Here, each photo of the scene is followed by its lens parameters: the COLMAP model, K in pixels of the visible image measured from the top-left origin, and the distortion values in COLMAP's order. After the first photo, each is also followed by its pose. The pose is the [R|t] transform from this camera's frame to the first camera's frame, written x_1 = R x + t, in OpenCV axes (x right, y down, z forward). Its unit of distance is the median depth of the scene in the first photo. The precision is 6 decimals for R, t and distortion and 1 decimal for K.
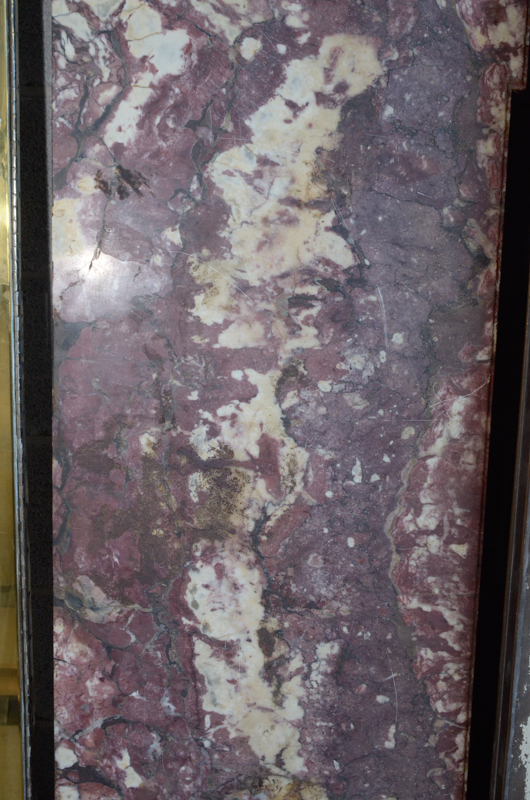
lens RADIAL K [[902.2, 0, 271.1], [0, 902.2, 393.2], [0, 0, 1]] dist [-0.017064, 0.000000]
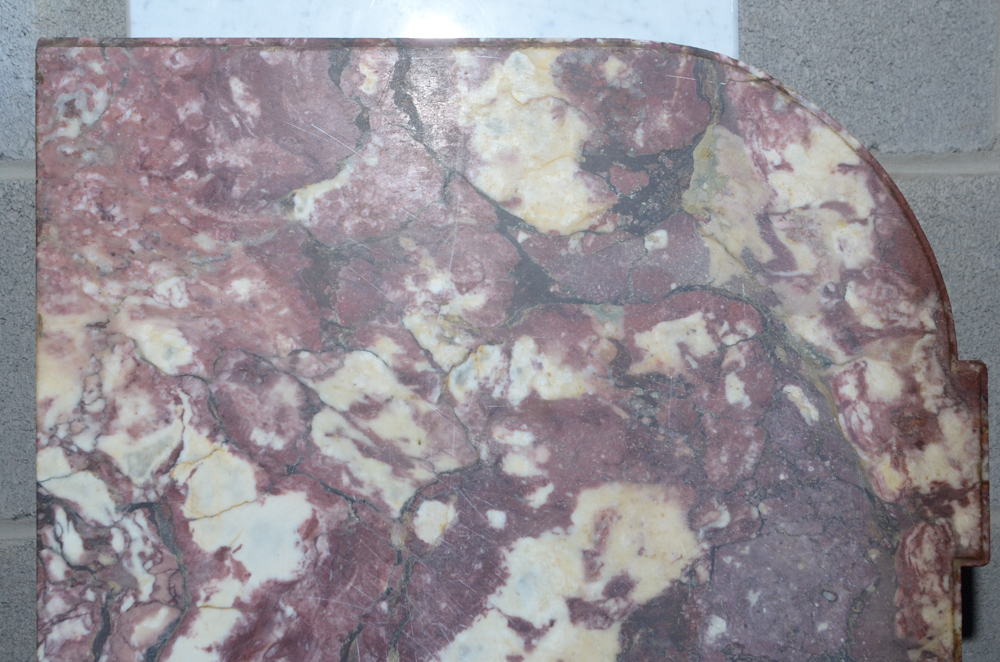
lens RADIAL K [[1431.9, 0, 504.8], [0, 1431.9, 336.7], [0, 0, 1]] dist [0.018457, 0.000000]
pose [[0.999291, -0.037229, -0.005651, 0.023021], [0.036022, 0.988838, -0.144577, -0.345673], [0.010971, 0.144271, 0.989477, 0.183623]]
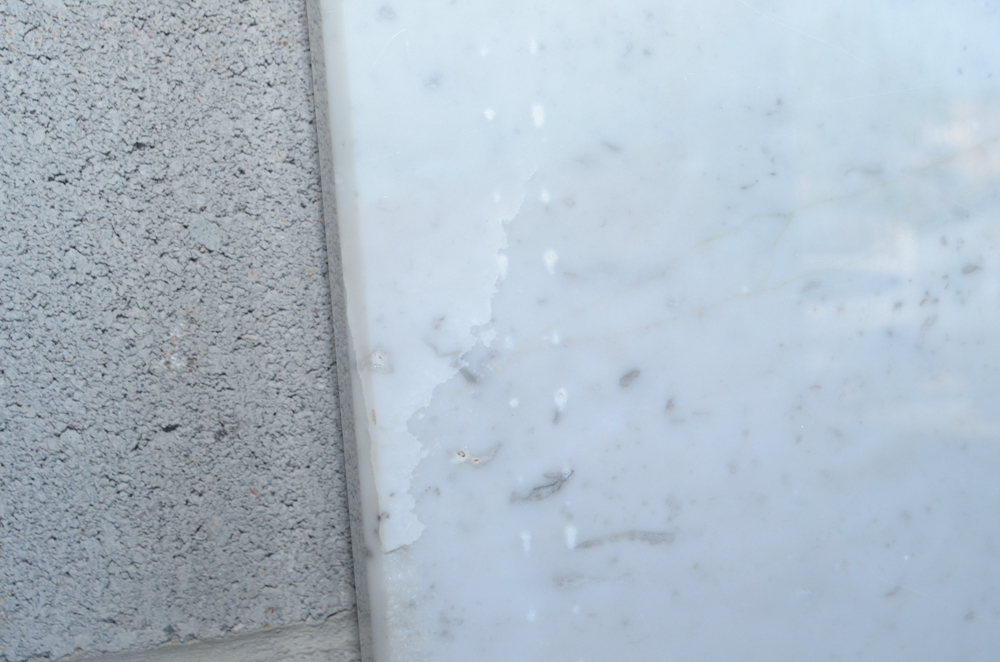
lens RADIAL K [[1431.9, 0, 515.4], [0, 1431.9, 345.0], [0, 0, 1]] dist [0.018457, 0.000000]
pose [[0.972783, -0.118833, 0.198926, -0.168931], [0.128956, 0.990896, -0.038683, -0.645759], [-0.192518, 0.063283, 0.979251, 0.578351]]
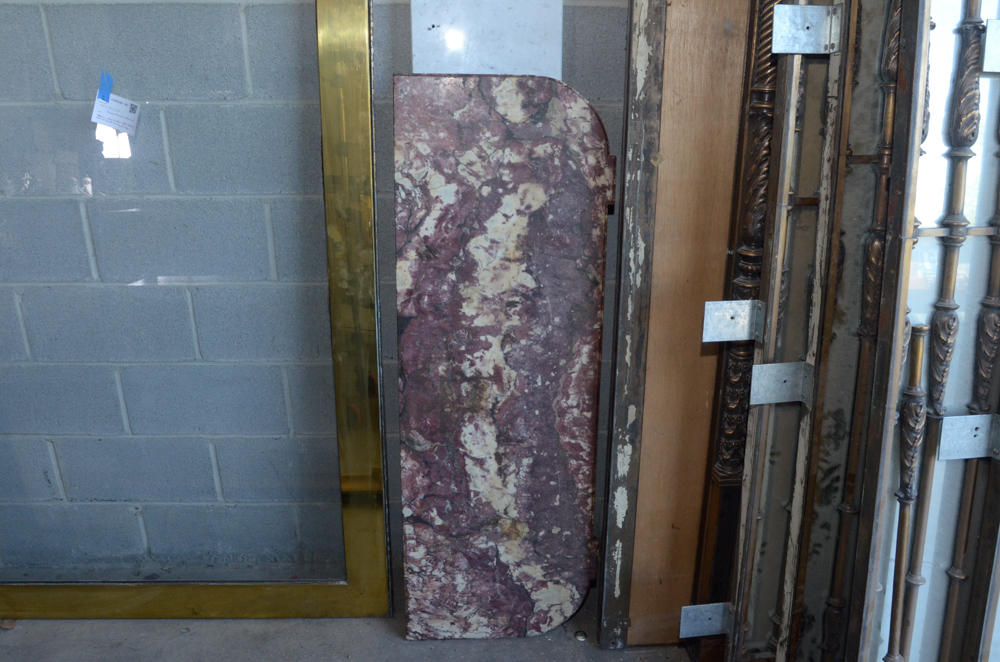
lens RADIAL K [[771.4, 0, 505.2], [0, 771.4, 329.9], [0, 0, 1]] dist [-0.076525, 0.003378]
pose [[0.999793, -0.019349, 0.006240, 0.004936], [0.018581, 0.994212, 0.105820, -0.230765], [-0.008251, -0.105682, 0.994366, -0.823672]]
